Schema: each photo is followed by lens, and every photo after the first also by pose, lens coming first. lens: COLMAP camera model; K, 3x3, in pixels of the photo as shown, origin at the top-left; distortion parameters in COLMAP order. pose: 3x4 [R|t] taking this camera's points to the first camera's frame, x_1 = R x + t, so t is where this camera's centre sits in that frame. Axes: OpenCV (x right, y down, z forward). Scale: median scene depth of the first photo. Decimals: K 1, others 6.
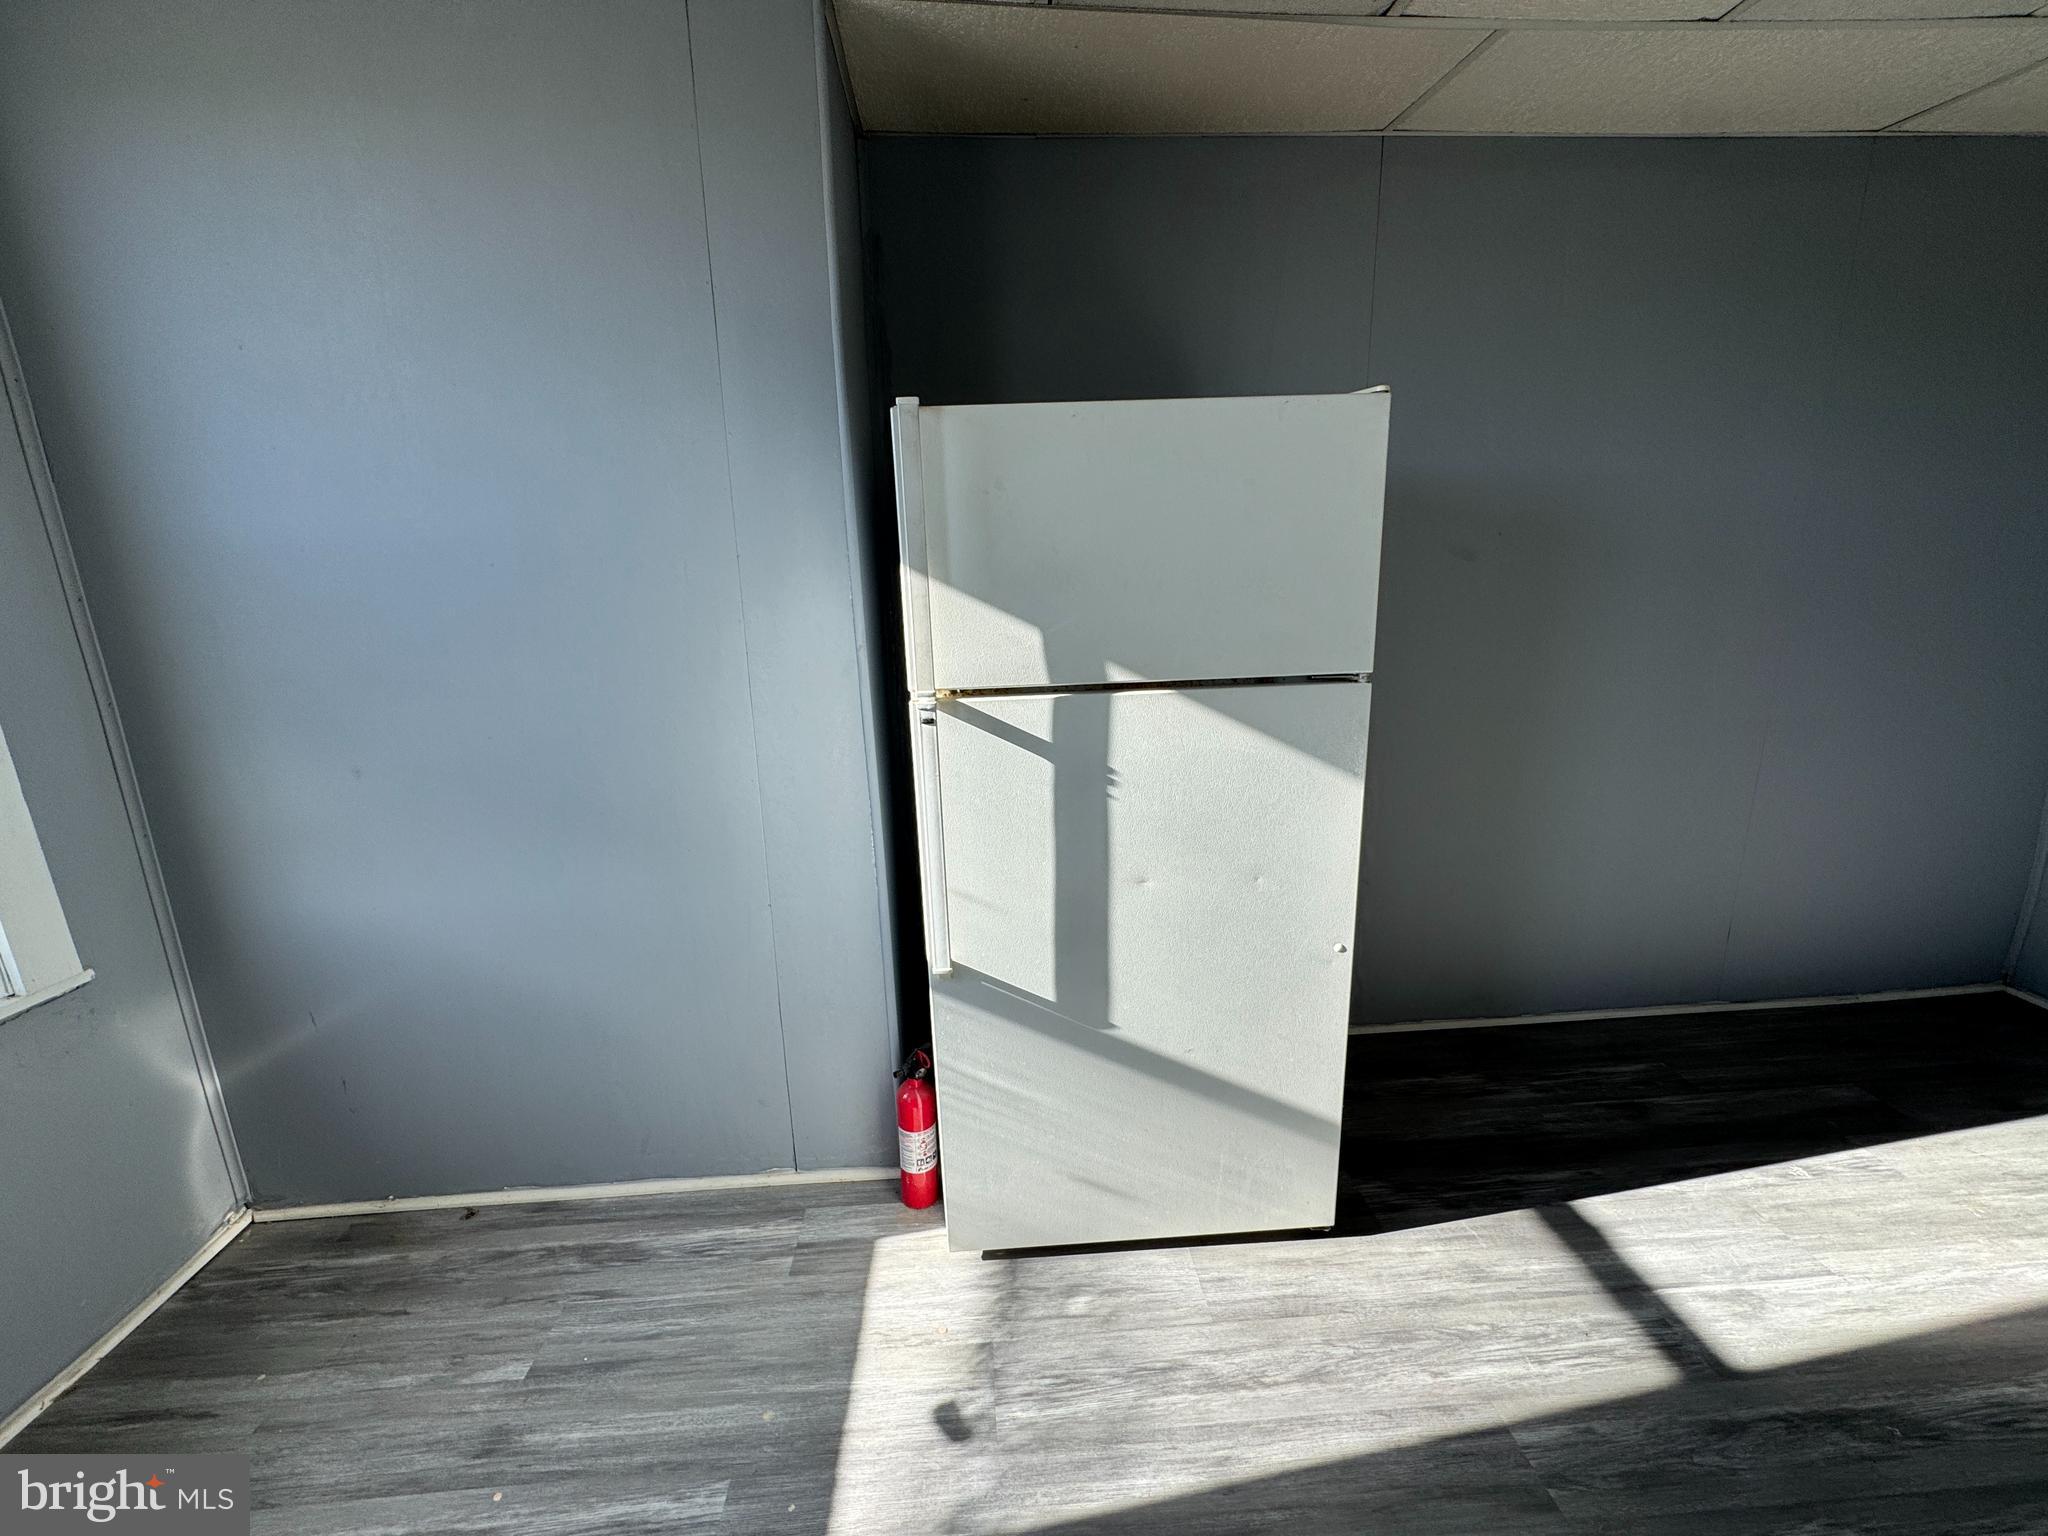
lens RADIAL K [[820.4, 0, 1025.5], [0, 820.4, 765.5], [0, 0, 1]] dist [-0.009150, 0.002616]
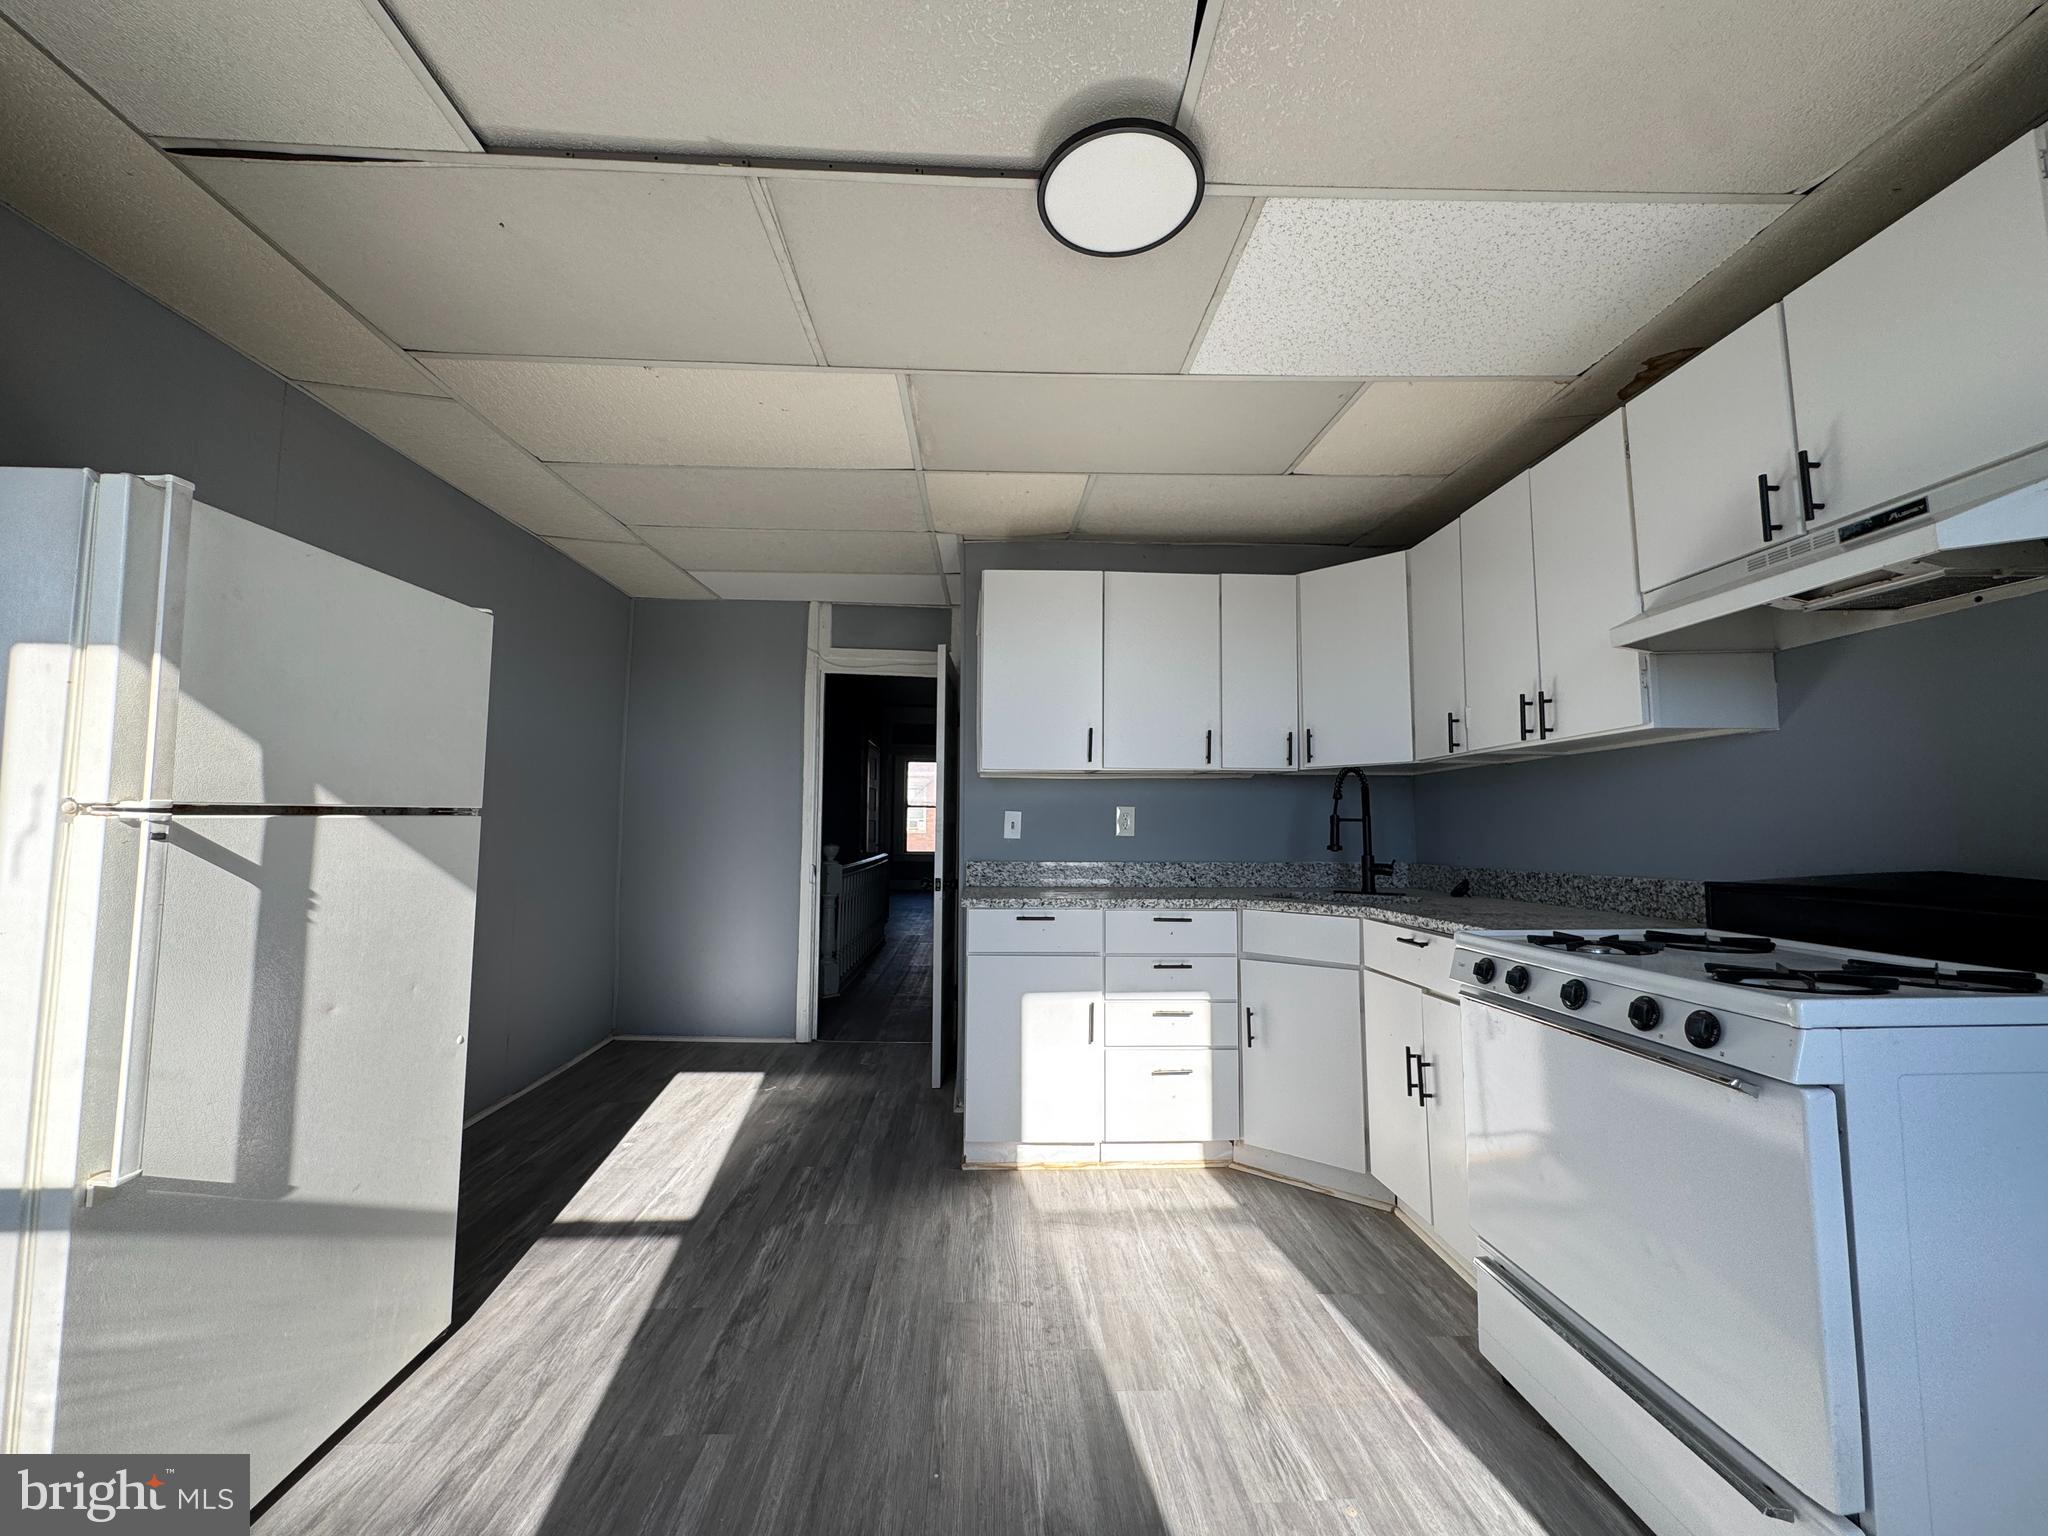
lens RADIAL K [[820.4, 0, 1025.5], [0, 820.4, 765.5], [0, 0, 1]] dist [-0.009150, 0.002616]
pose [[0.014410, 0.095252, 0.995349, -0.868826], [0.218128, 0.971177, -0.096097, 0.136264], [-0.975814, 0.218498, -0.006782, 0.125720]]
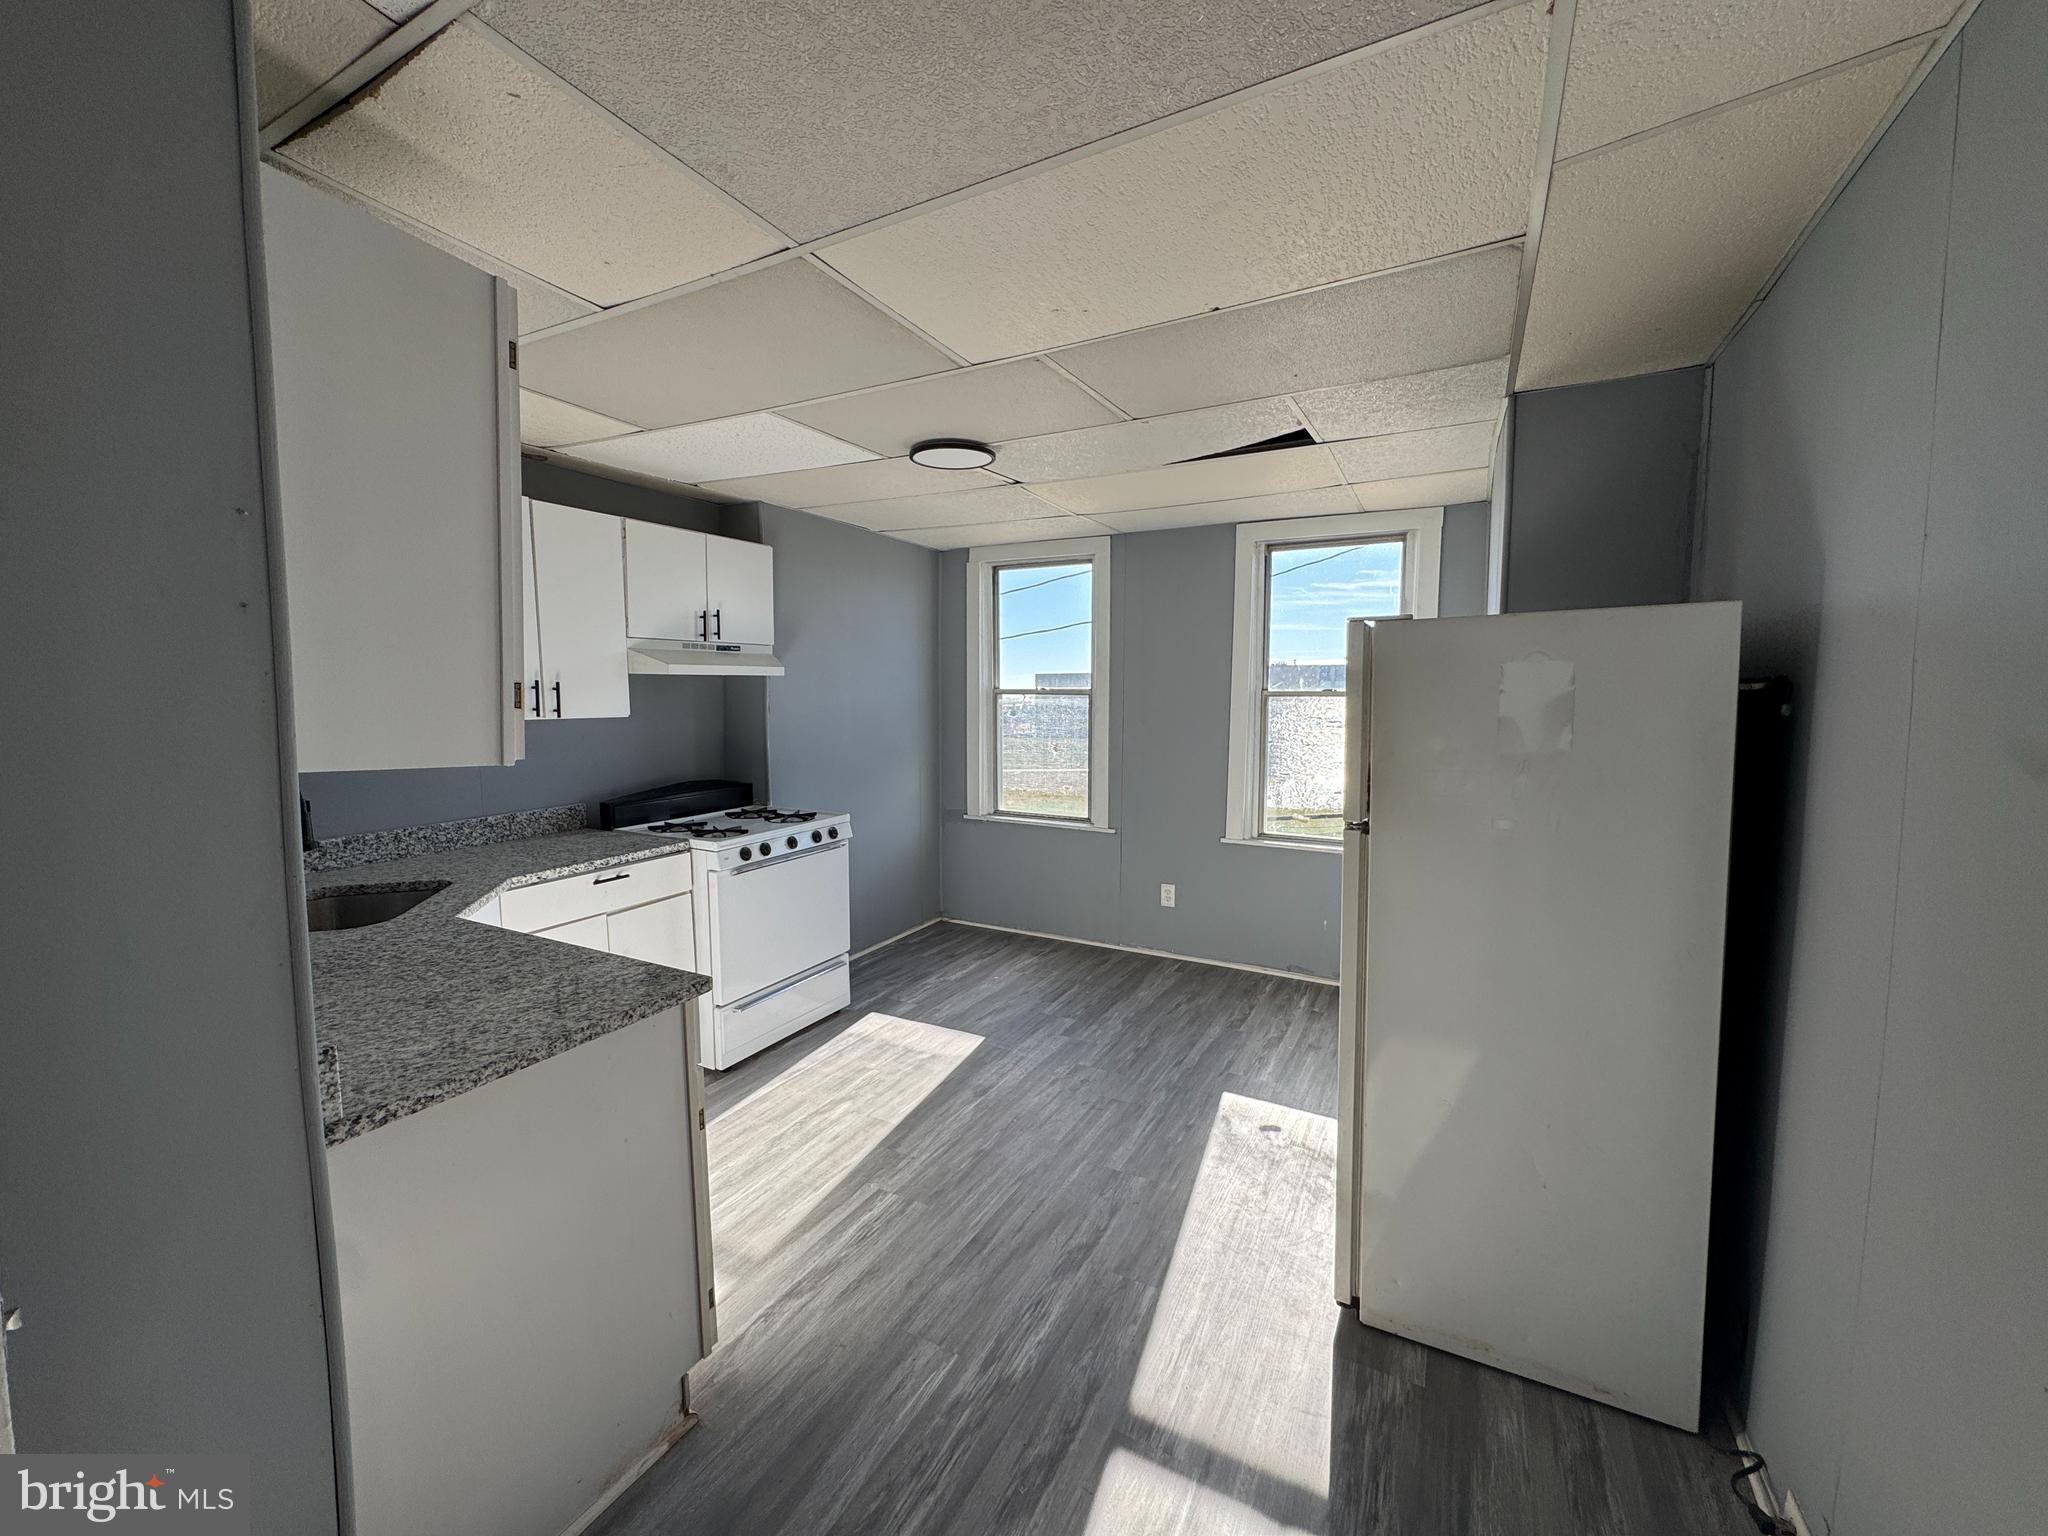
lens RADIAL K [[820.4, 0, 1025.5], [0, 820.4, 765.5], [0, 0, 1]] dist [-0.009150, 0.002616]
pose [[-0.525123, 0.096080, -0.845586, 1.747386], [-0.179352, 0.958796, 0.220325, -0.386506], [0.831913, 0.267355, -0.486253, 1.155958]]
